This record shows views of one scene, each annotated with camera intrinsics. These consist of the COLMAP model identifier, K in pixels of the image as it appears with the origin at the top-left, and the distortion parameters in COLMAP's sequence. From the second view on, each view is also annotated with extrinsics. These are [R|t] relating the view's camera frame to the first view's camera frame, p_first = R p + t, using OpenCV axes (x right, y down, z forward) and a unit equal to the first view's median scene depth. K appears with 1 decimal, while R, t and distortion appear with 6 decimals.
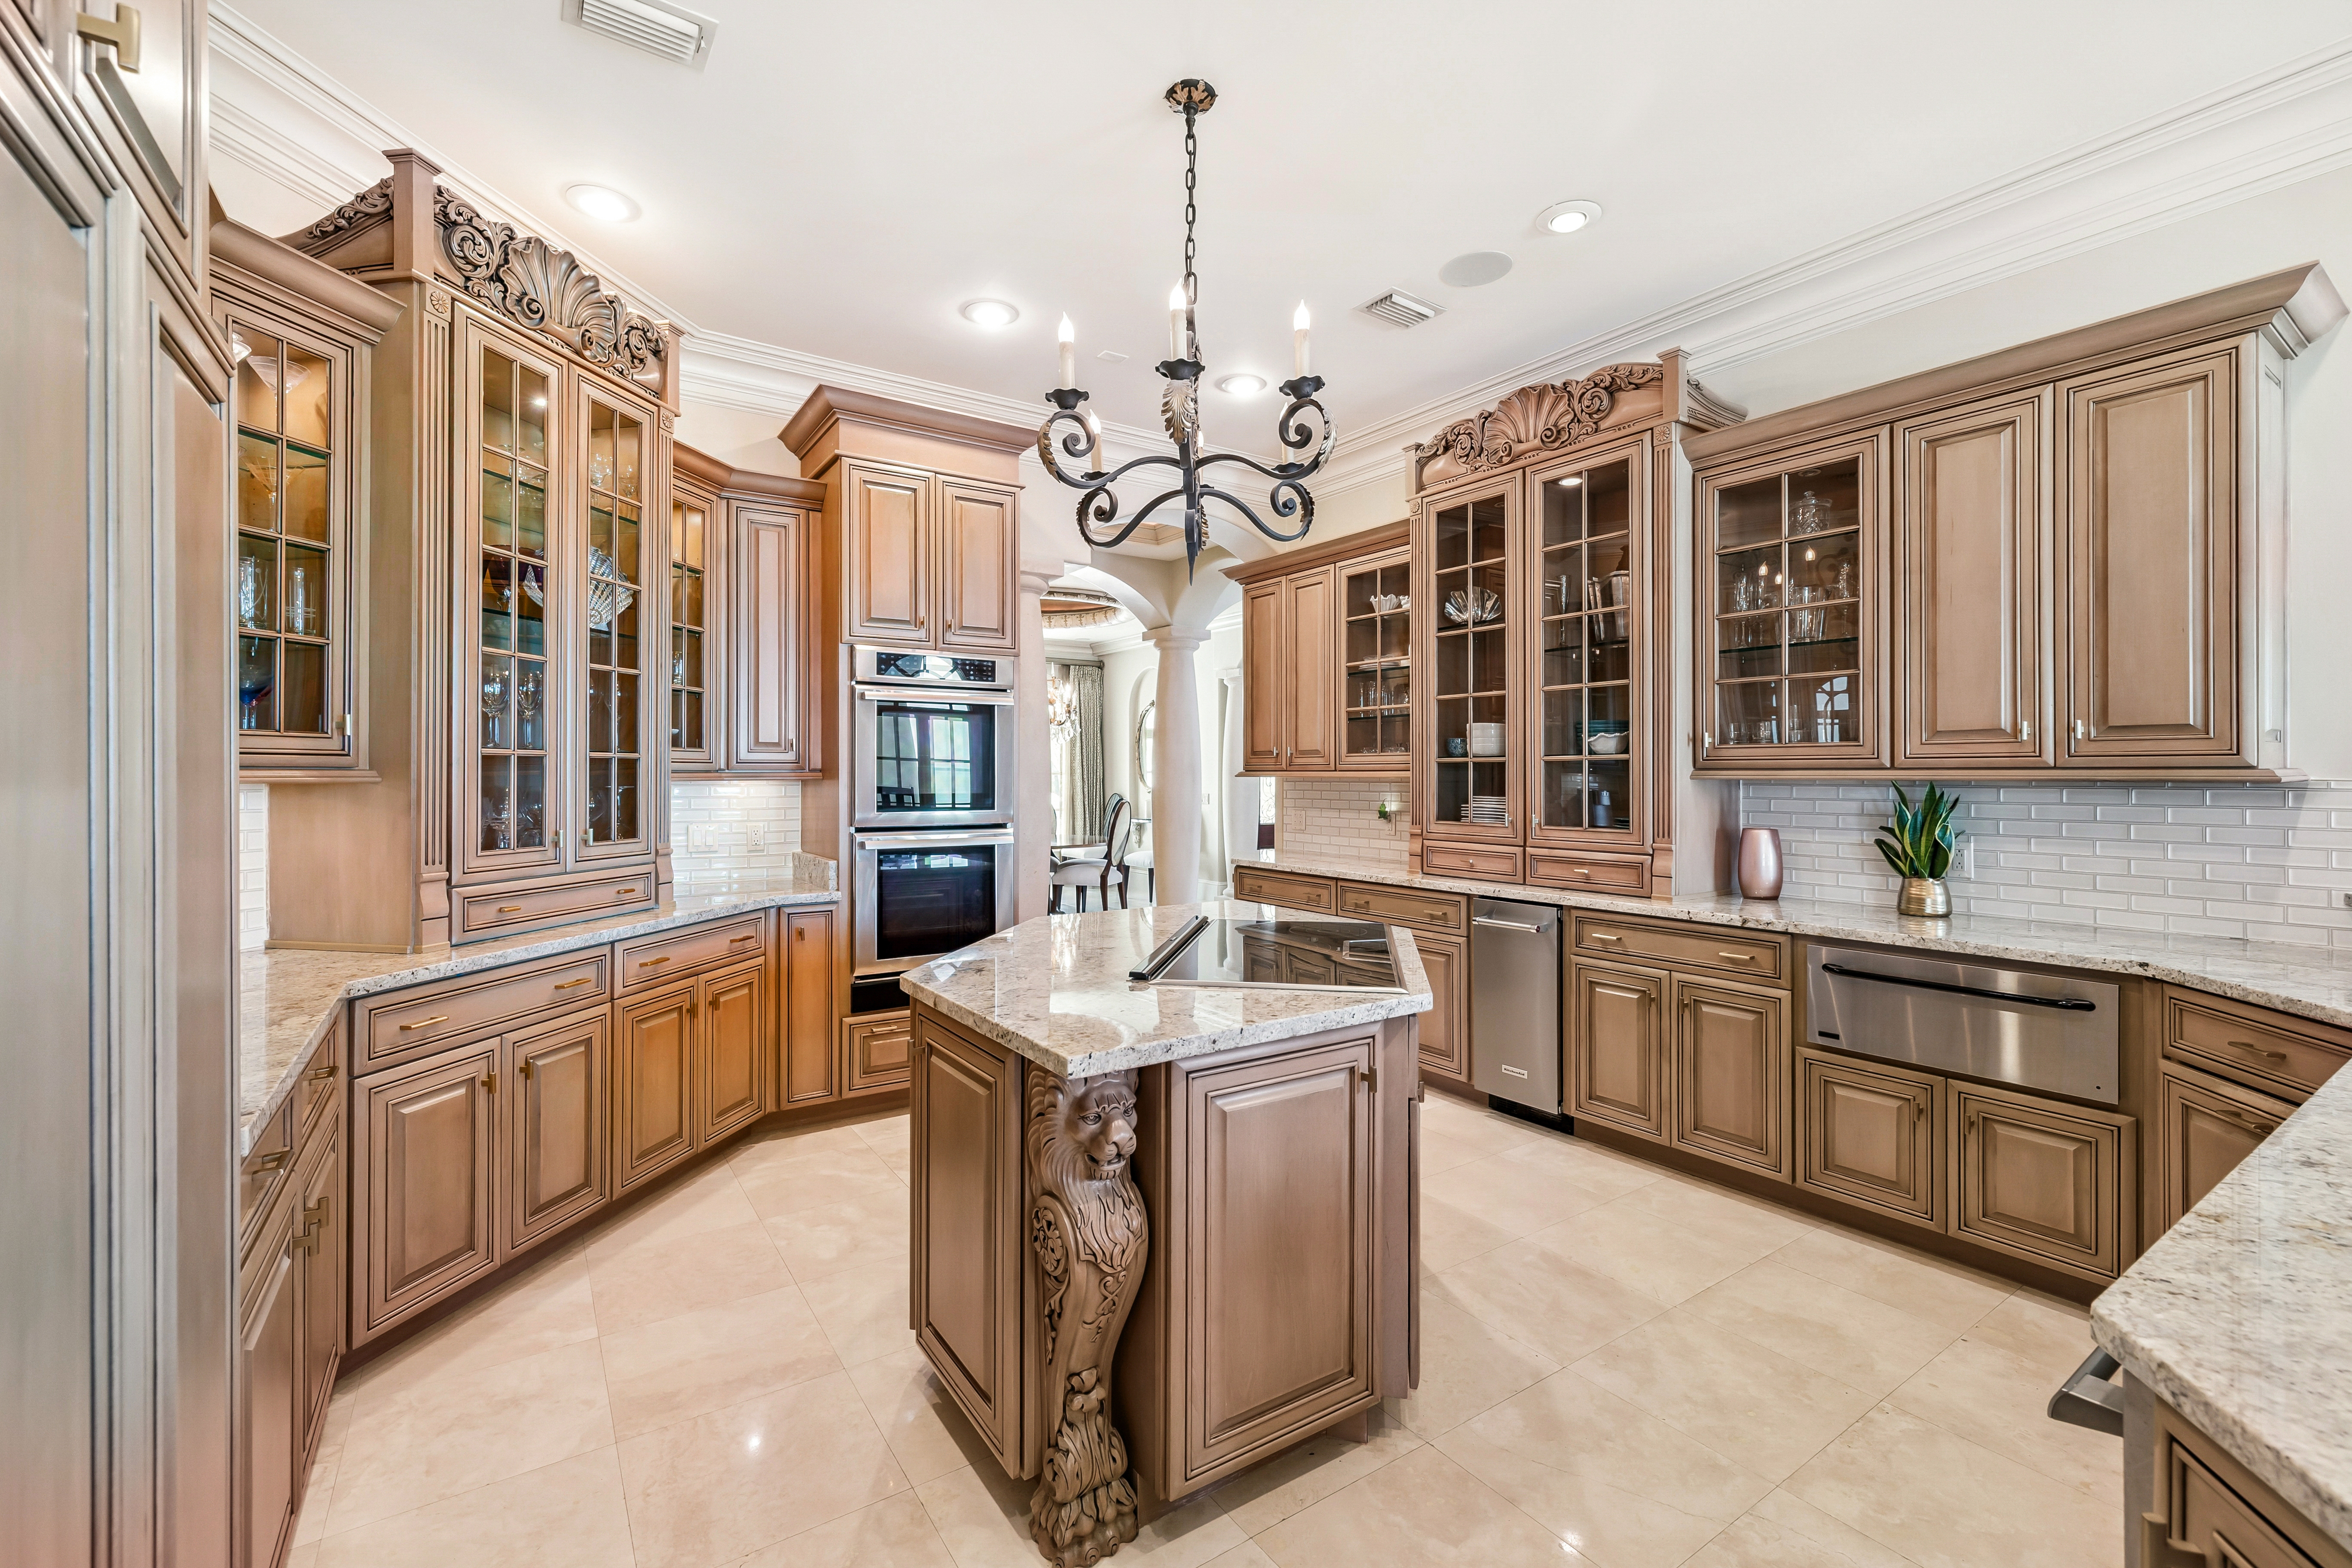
lens RADIAL K [[995.7, 0, 1167.0], [0, 995.7, 776.7], [0, 0, 1]] dist [-0.000518, 0.001171]
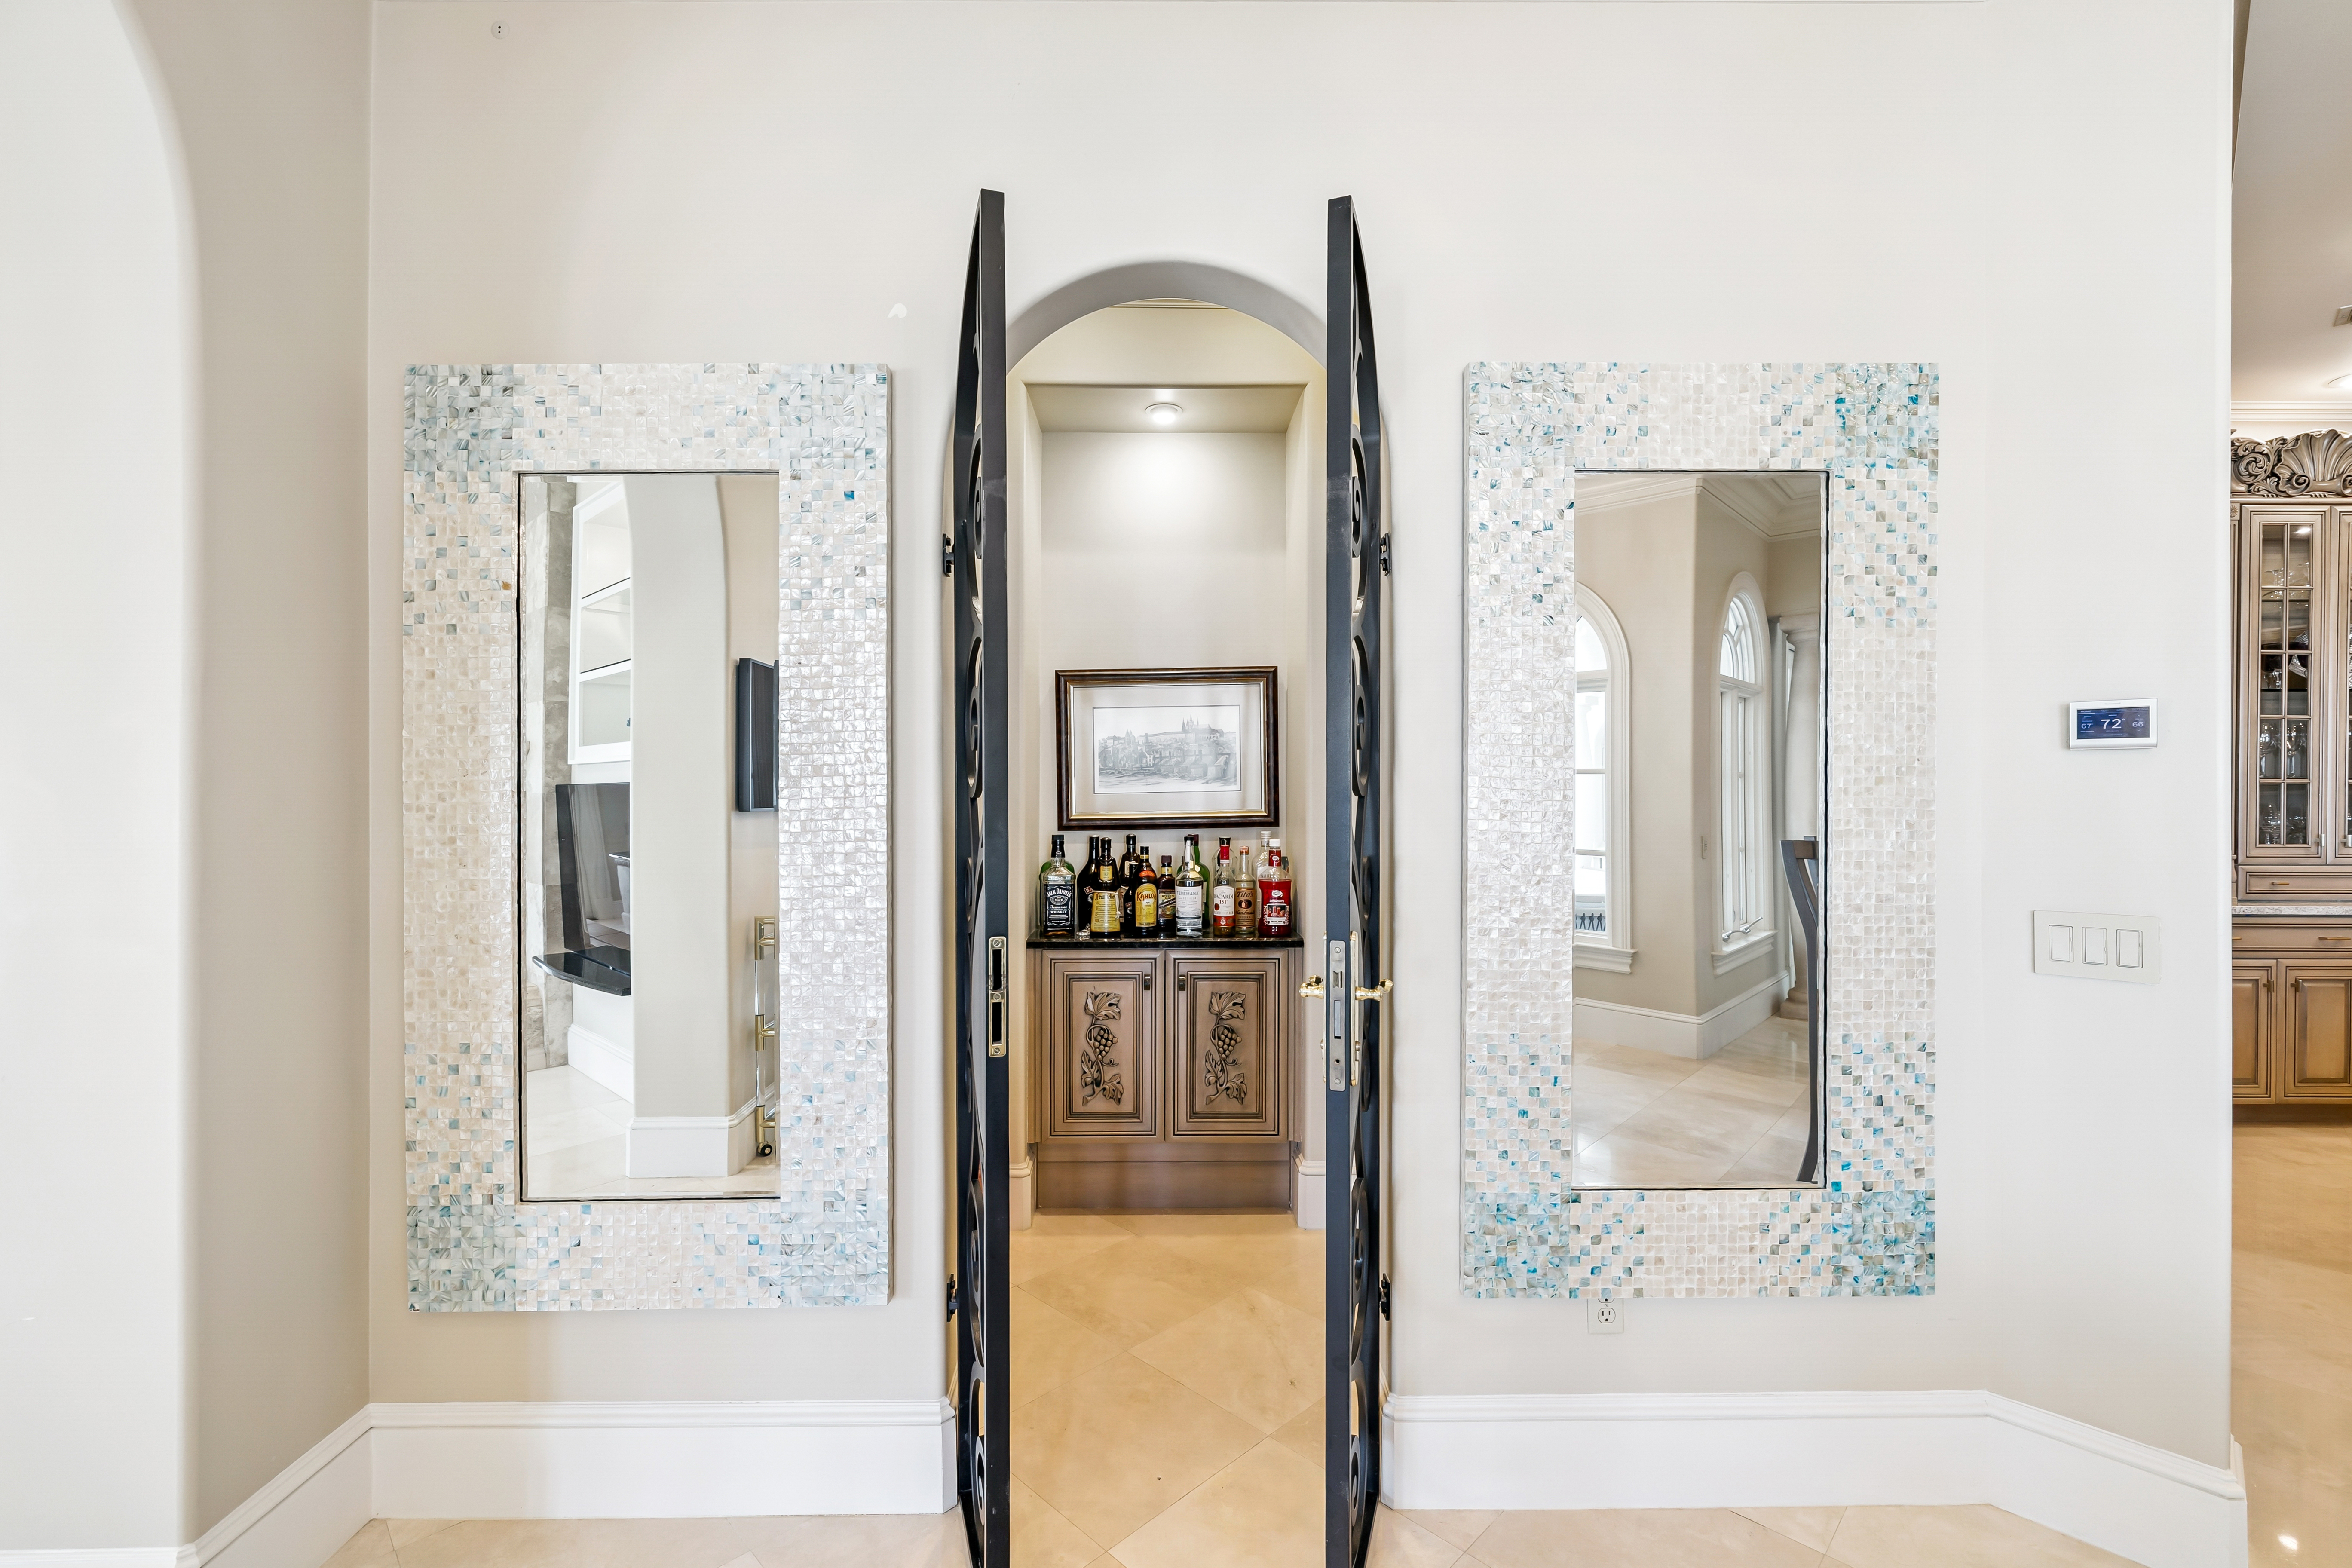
lens RADIAL K [[995.7, 0, 1220.6], [0, 995.7, 788.7], [0, 0, 1]] dist [-0.000518, 0.001171]
pose [[0.203592, 0.000958, -0.979055, 0.463545], [-0.003154, 0.999995, 0.000323, -0.007533], [0.979051, 0.003022, 0.203594, -0.828338]]
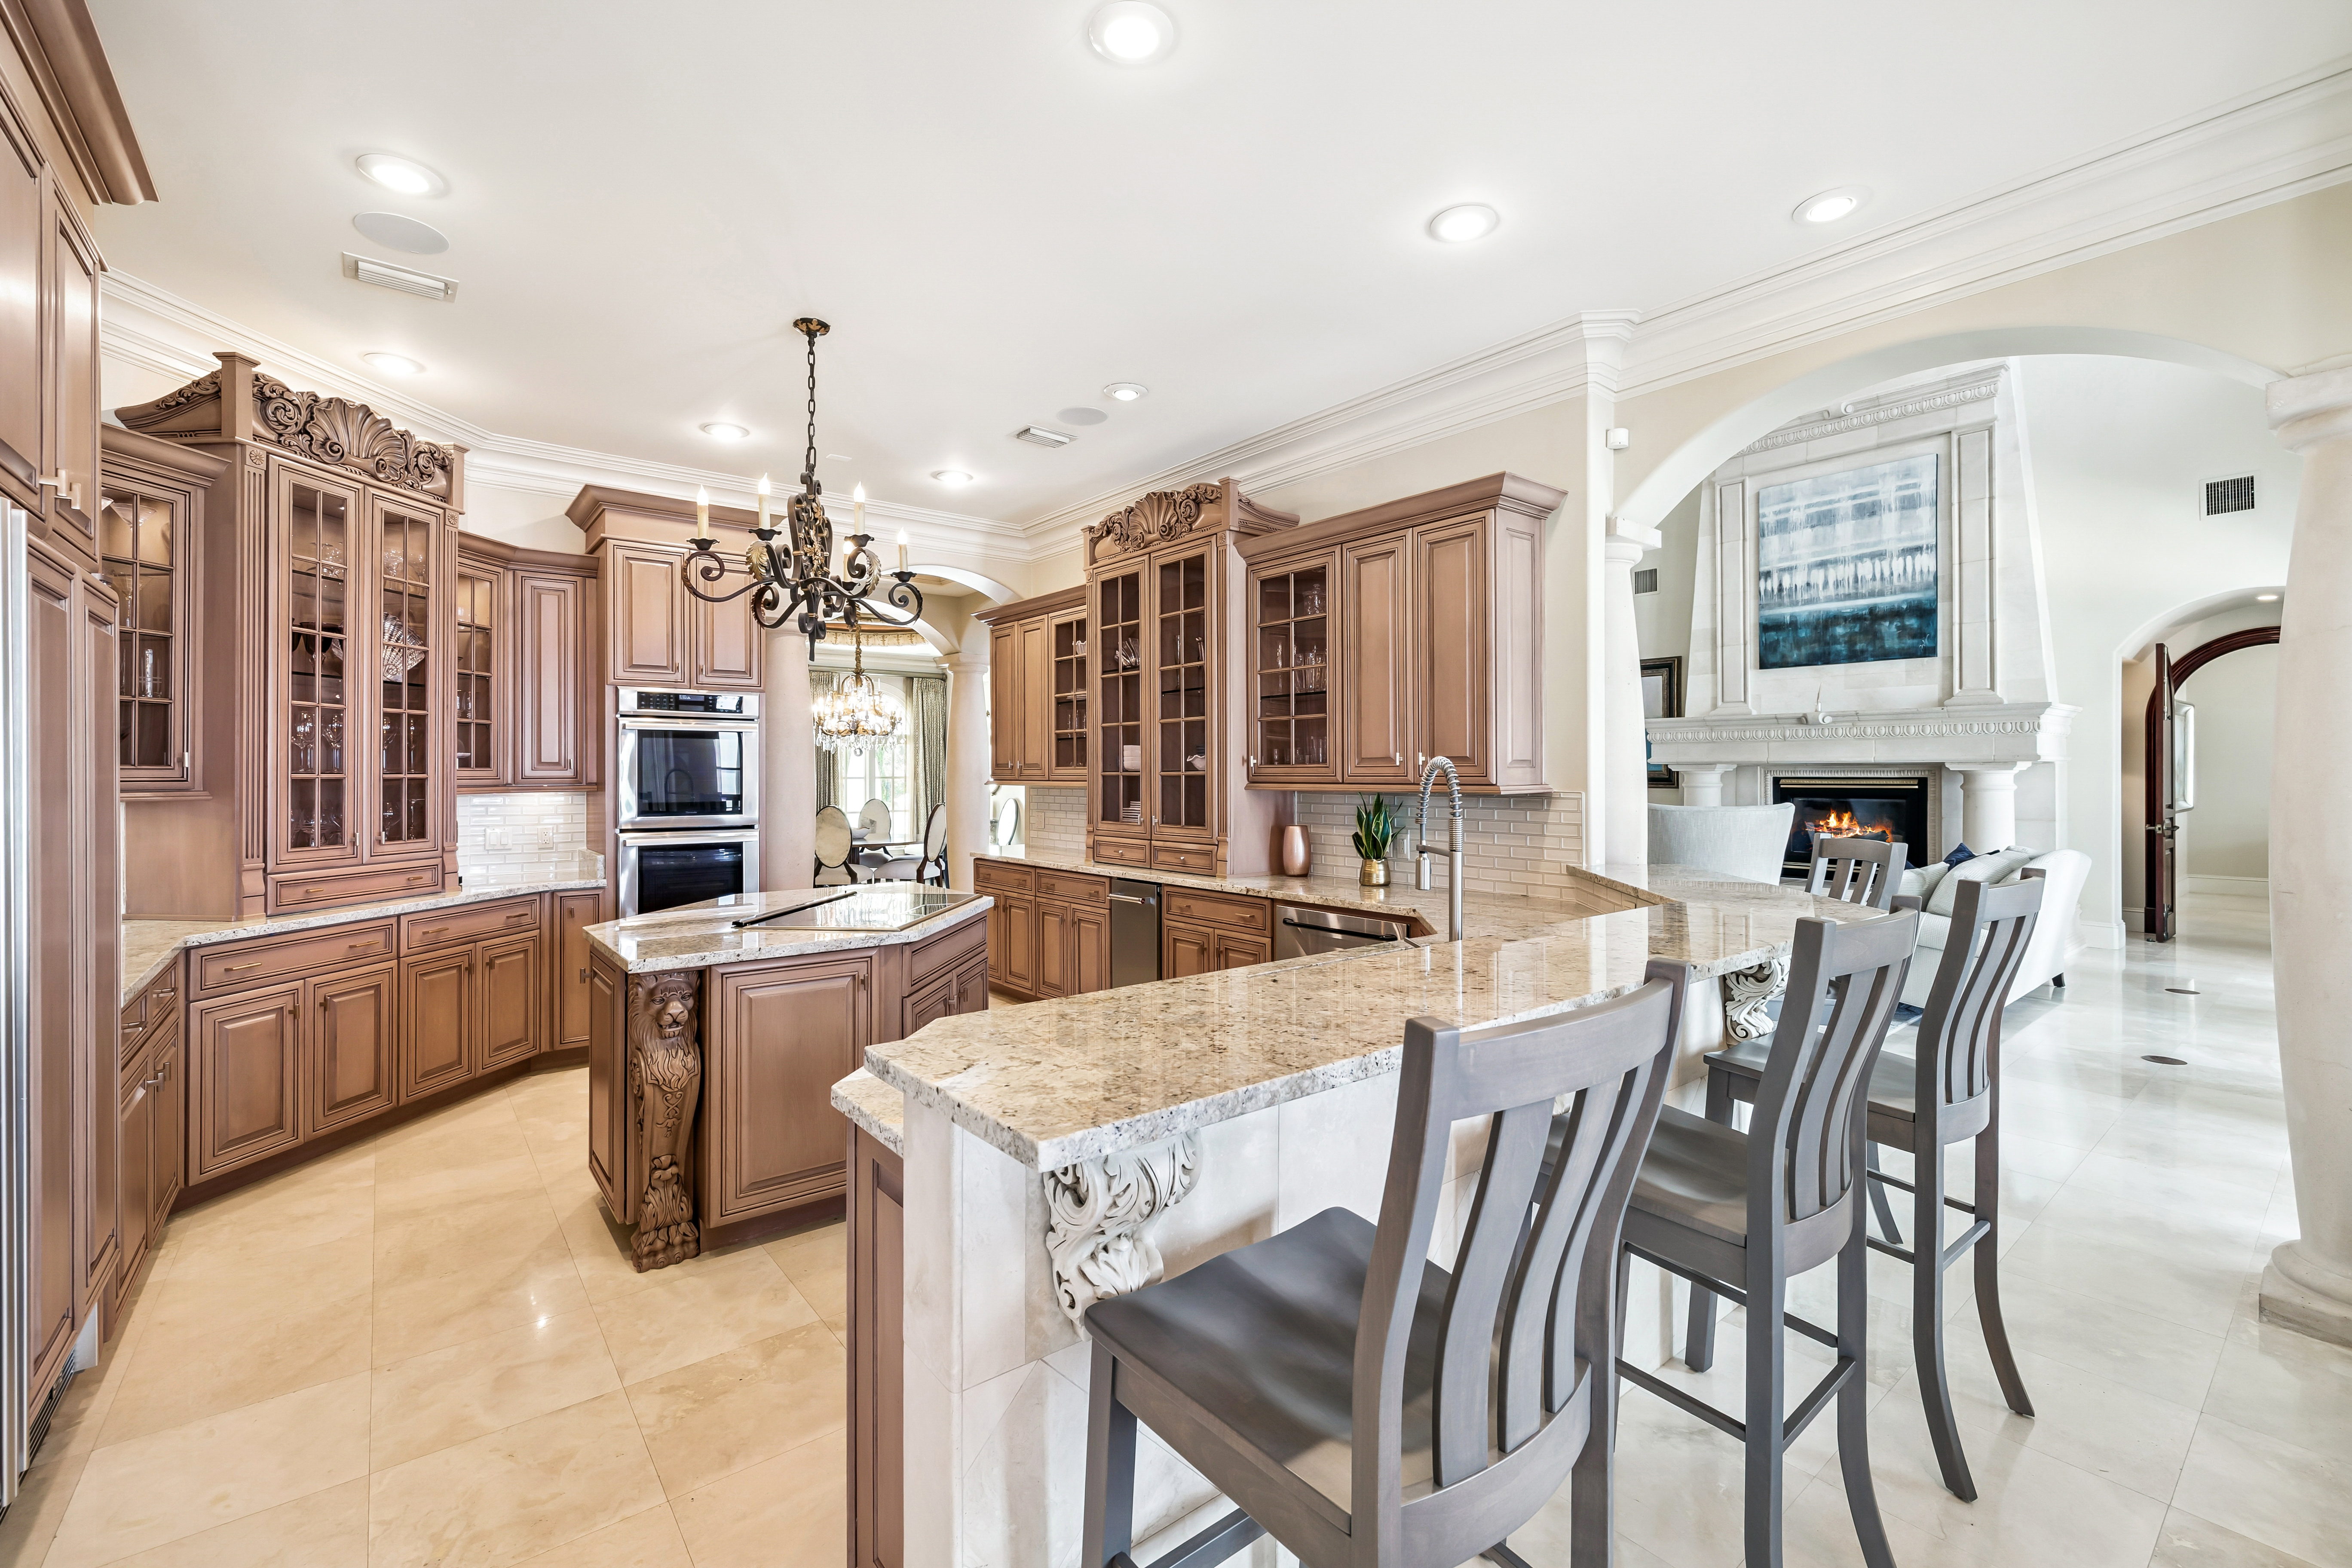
lens RADIAL K [[995.7, 0, 1168.3], [0, 995.7, 772.6], [0, 0, 1]] dist [-0.000518, 0.001171]
pose [[0.996510, -0.002470, 0.083439, 0.362627], [0.002657, 0.999994, -0.002128, -0.021547], [-0.083434, 0.002342, 0.996511, -0.424899]]
